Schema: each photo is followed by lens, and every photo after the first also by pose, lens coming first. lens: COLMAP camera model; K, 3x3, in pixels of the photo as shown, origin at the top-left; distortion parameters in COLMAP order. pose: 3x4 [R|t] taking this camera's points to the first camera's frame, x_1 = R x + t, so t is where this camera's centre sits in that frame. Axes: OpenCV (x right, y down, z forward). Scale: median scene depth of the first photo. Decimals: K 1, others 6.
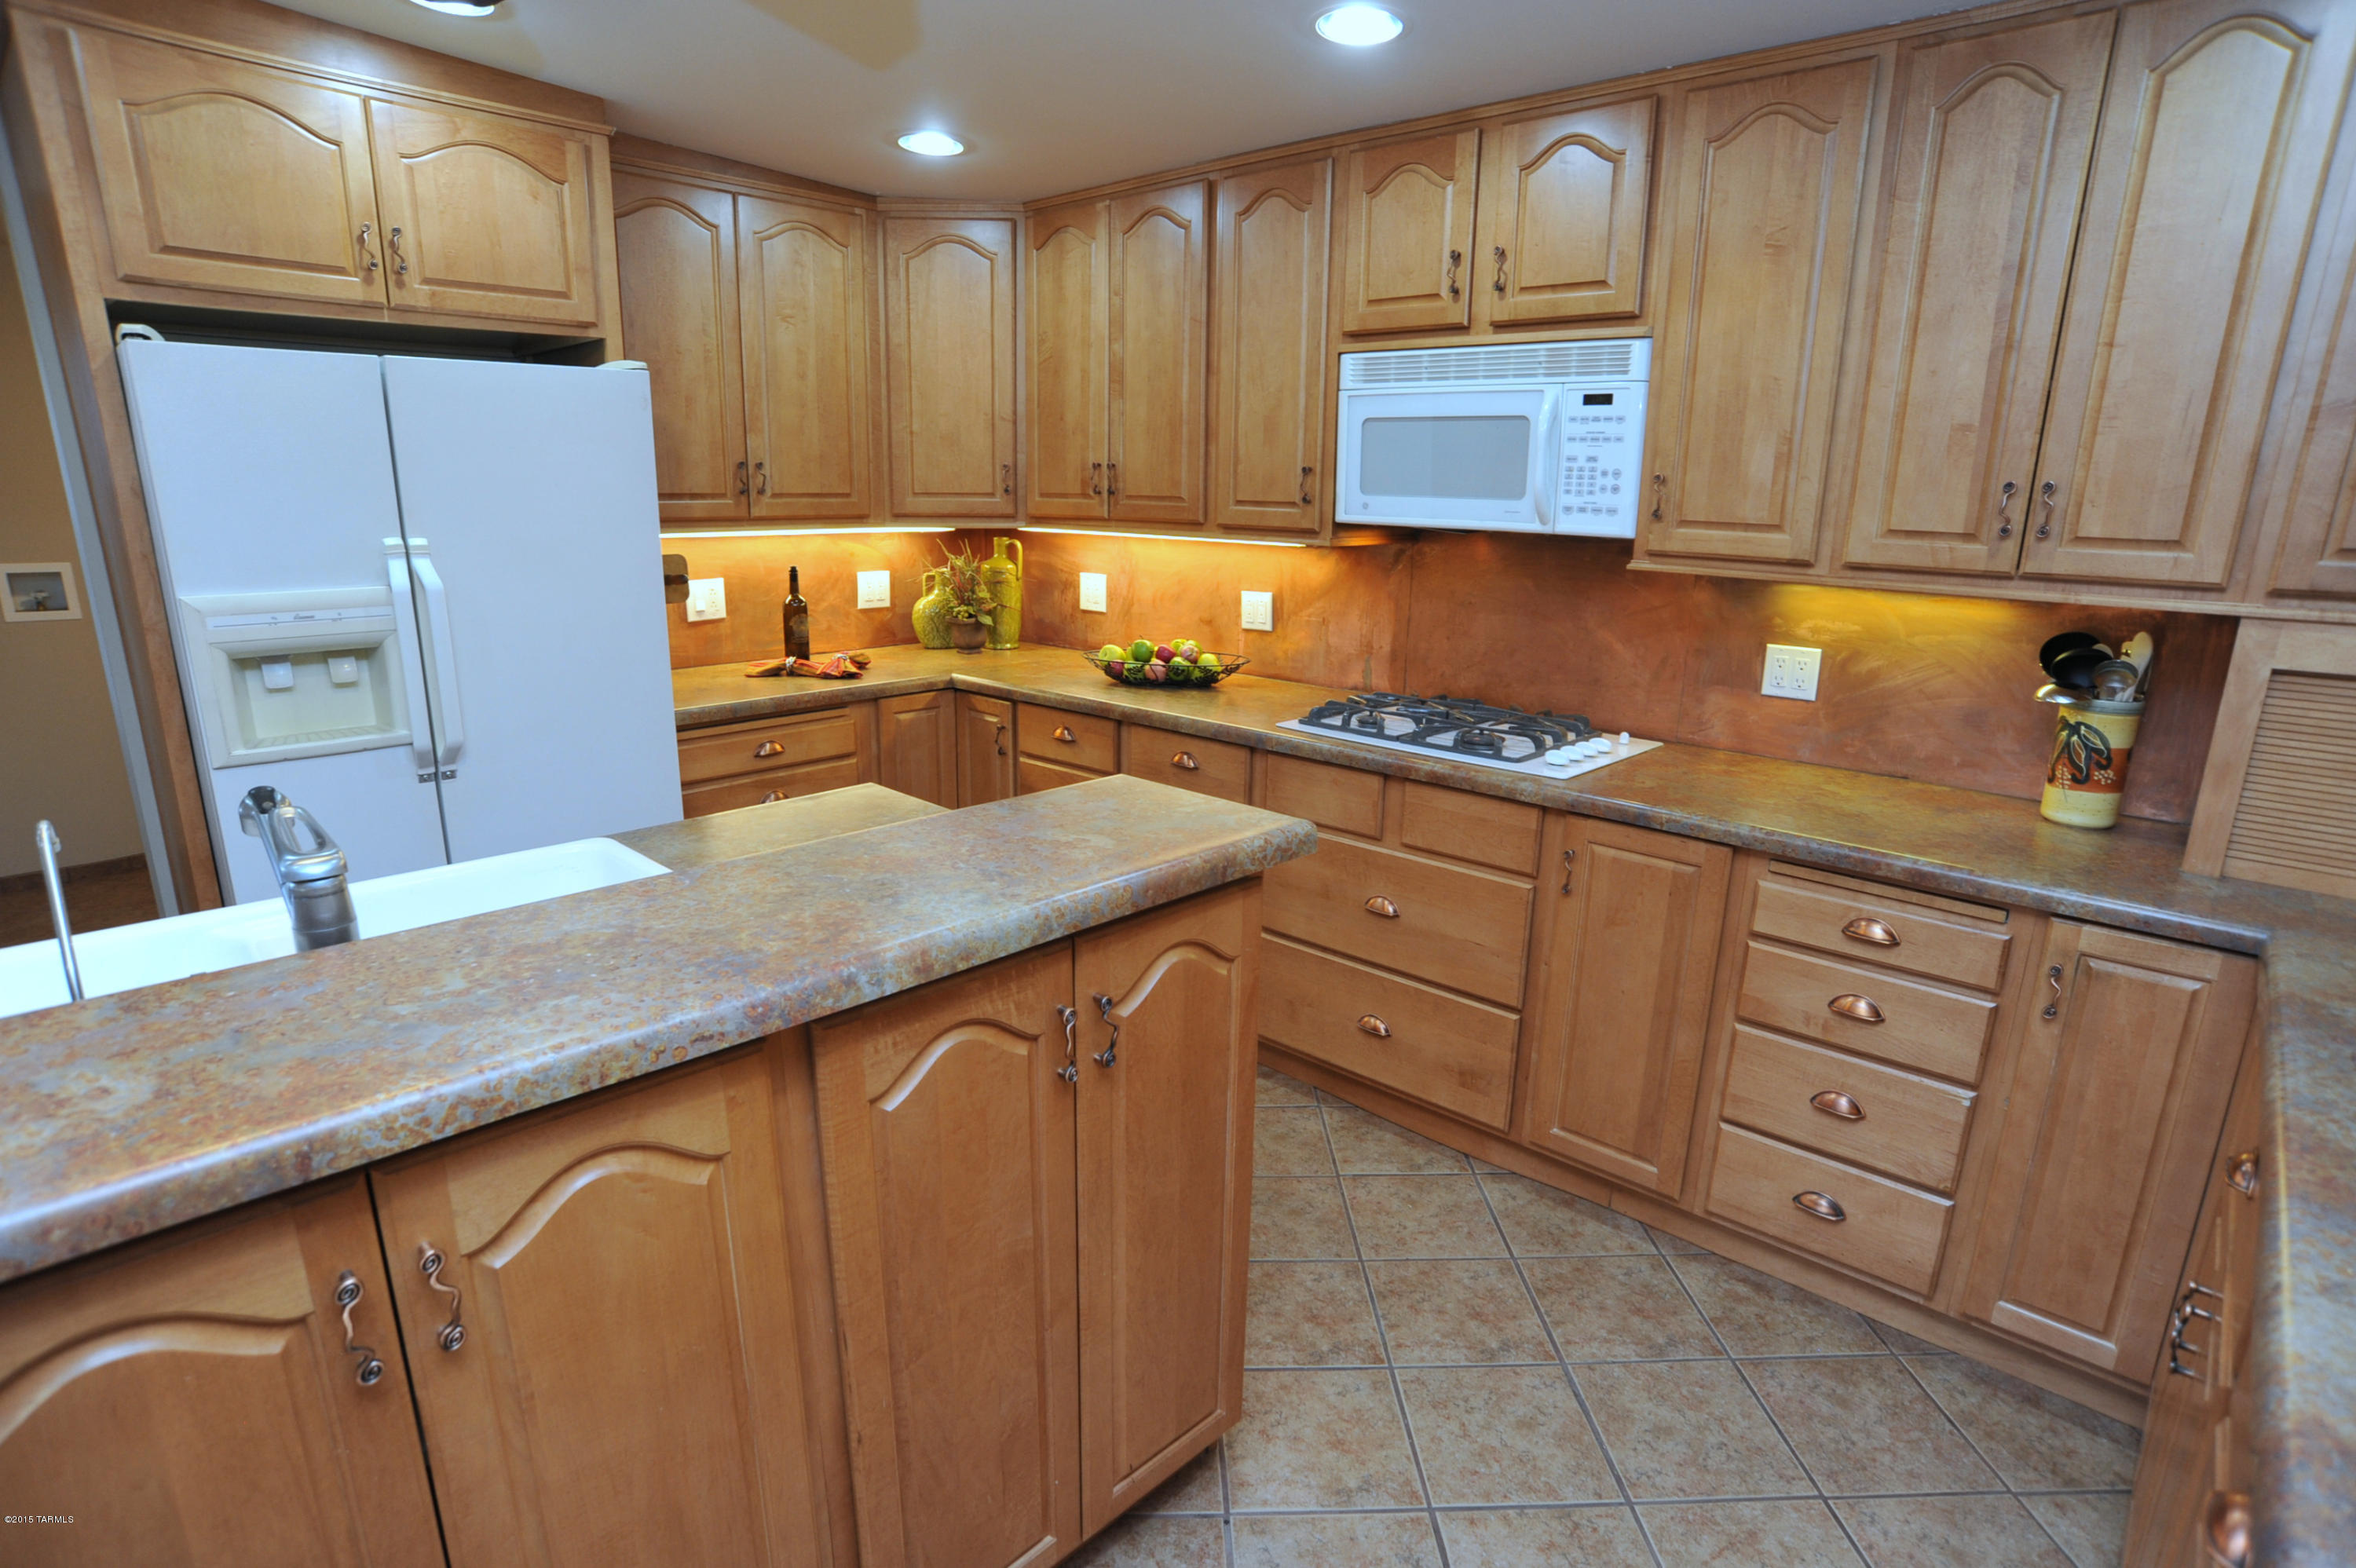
lens RADIAL K [[1187.2, 0, 1188.8], [0, 1187.2, 797.8], [0, 0, 1]] dist [-0.082644, 0.024926]
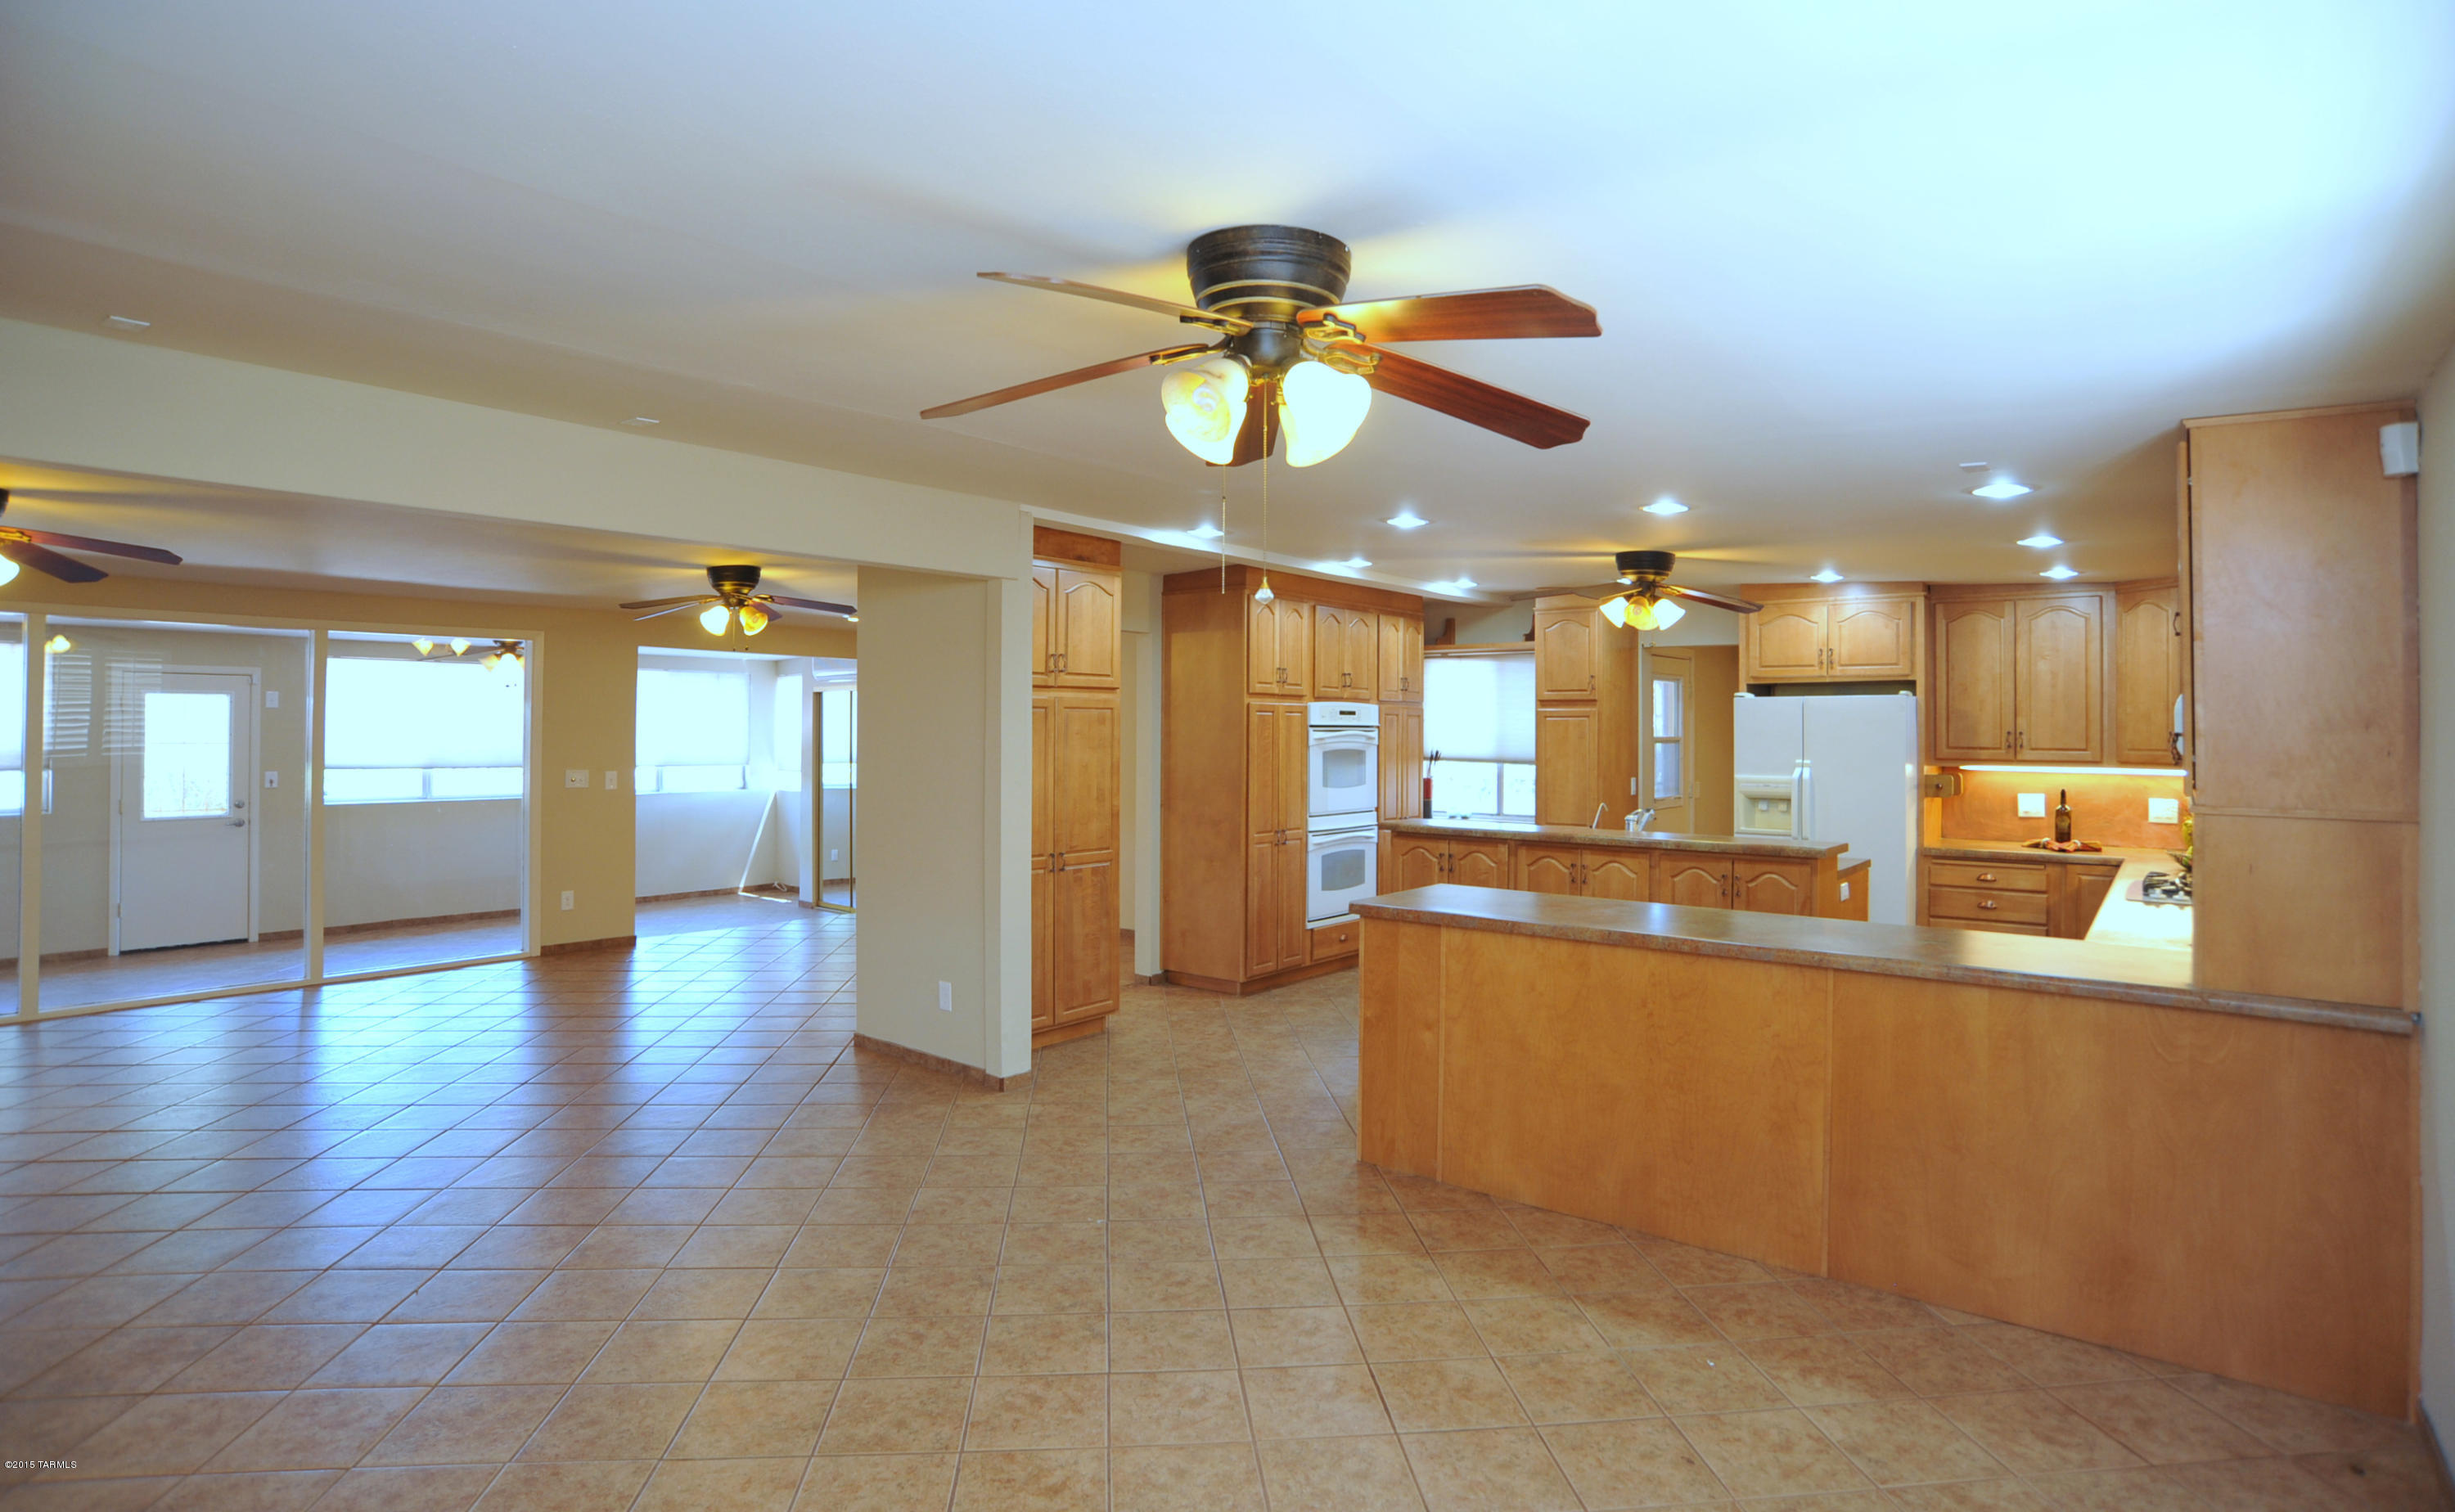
lens RADIAL K [[1283.5, 0, 1242.1], [0, 1283.5, 717.7], [0, 0, 1]] dist [-0.058075, 0.014331]
pose [[0.082539, -0.025623, -0.996258, 1.584033], [-0.258090, 0.965015, -0.046202, 0.114726], [0.962589, 0.260938, 0.073038, -0.384339]]
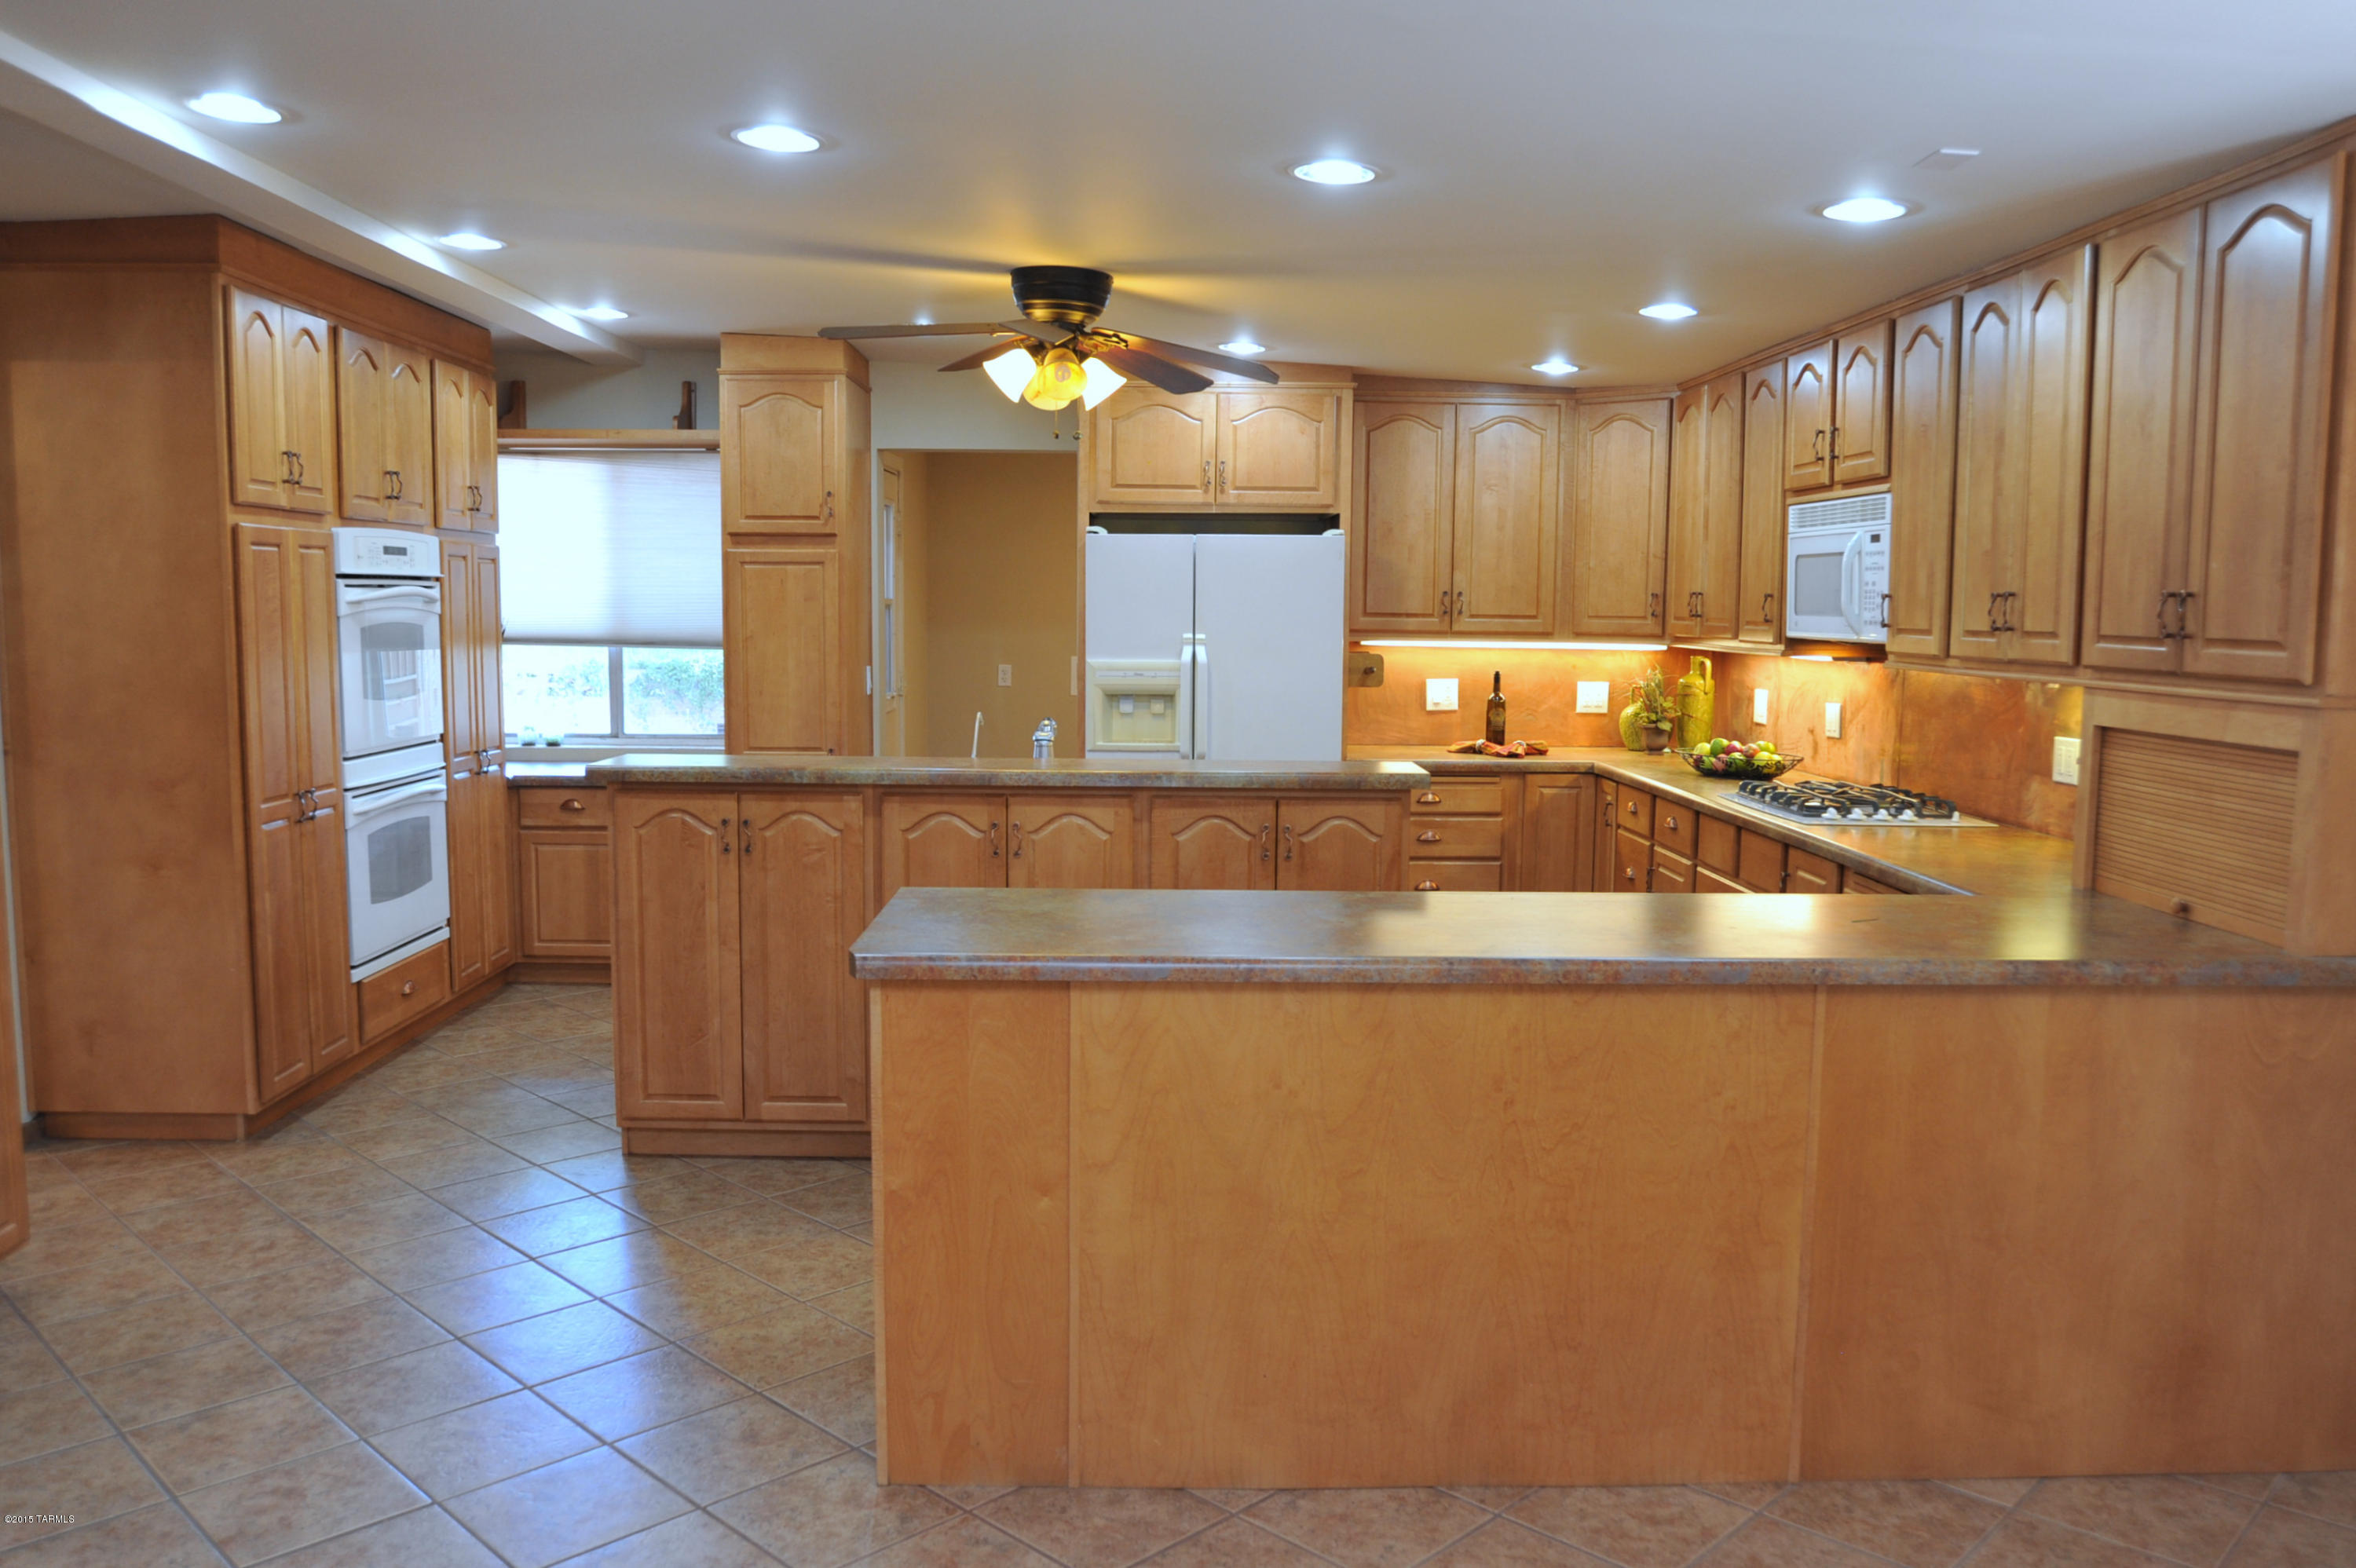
lens RADIAL K [[1830.5, 0, 1213.6], [0, 1830.5, 815.7], [0, 0, 1]] dist [-0.073736, 0.028467]
pose [[0.704478, 0.071103, -0.706155, 0.952220], [-0.177945, 0.980884, -0.078756, 0.186688], [0.687056, 0.181138, 0.703664, -0.645848]]
